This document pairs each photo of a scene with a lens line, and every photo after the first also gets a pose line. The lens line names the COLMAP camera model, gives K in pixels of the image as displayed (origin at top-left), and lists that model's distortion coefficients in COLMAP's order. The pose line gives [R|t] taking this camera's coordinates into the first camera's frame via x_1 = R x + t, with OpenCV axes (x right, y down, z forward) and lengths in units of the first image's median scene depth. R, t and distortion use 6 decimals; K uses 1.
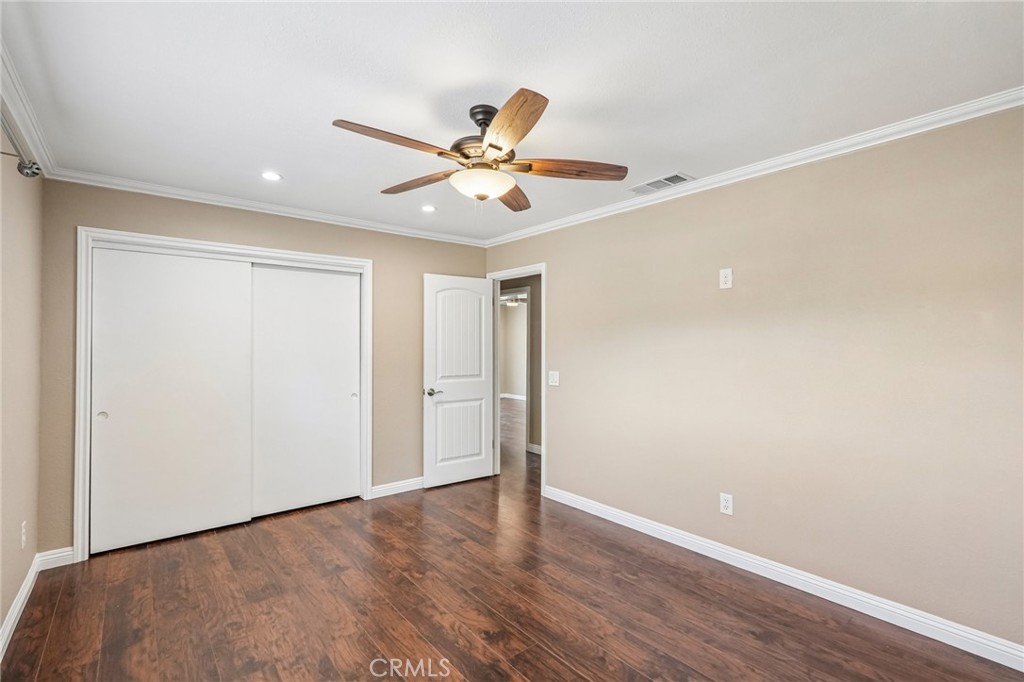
lens RADIAL K [[468.2, 0, 512.0], [0, 468.2, 341.0], [0, 0, 1]] dist [-0.009998, 0.000796]
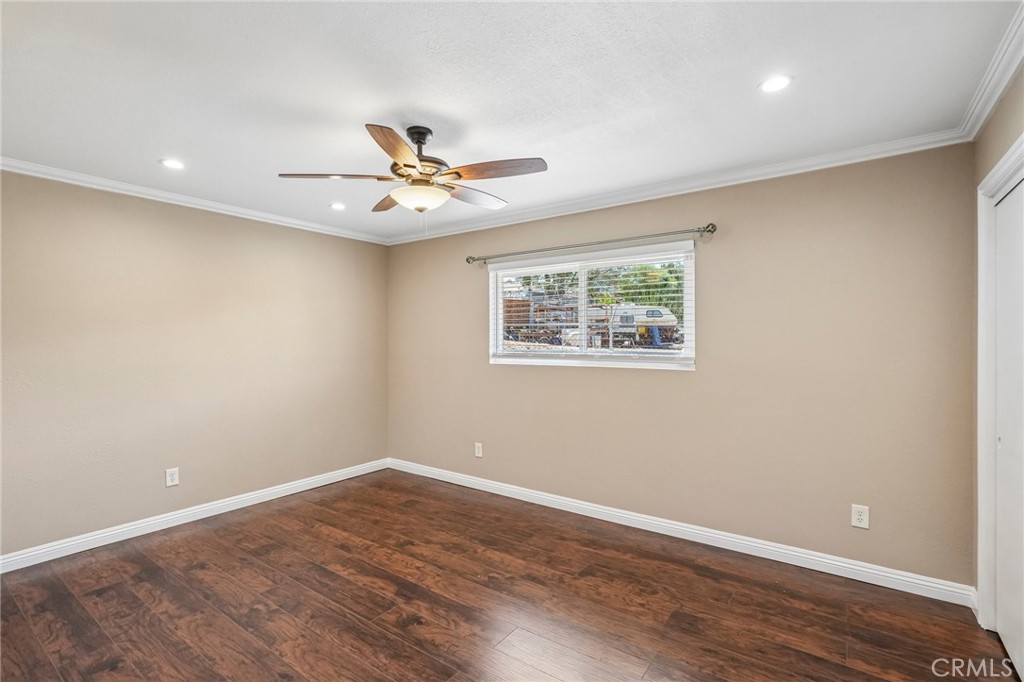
lens RADIAL K [[468.2, 0, 512.0], [0, 468.2, 341.0], [0, 0, 1]] dist [-0.009998, 0.000796]
pose [[-0.966041, 0.001107, -0.258387, 0.014673], [0.002507, 0.999984, -0.005090, 0.013199], [0.258377, -0.005565, -0.966028, 2.069855]]
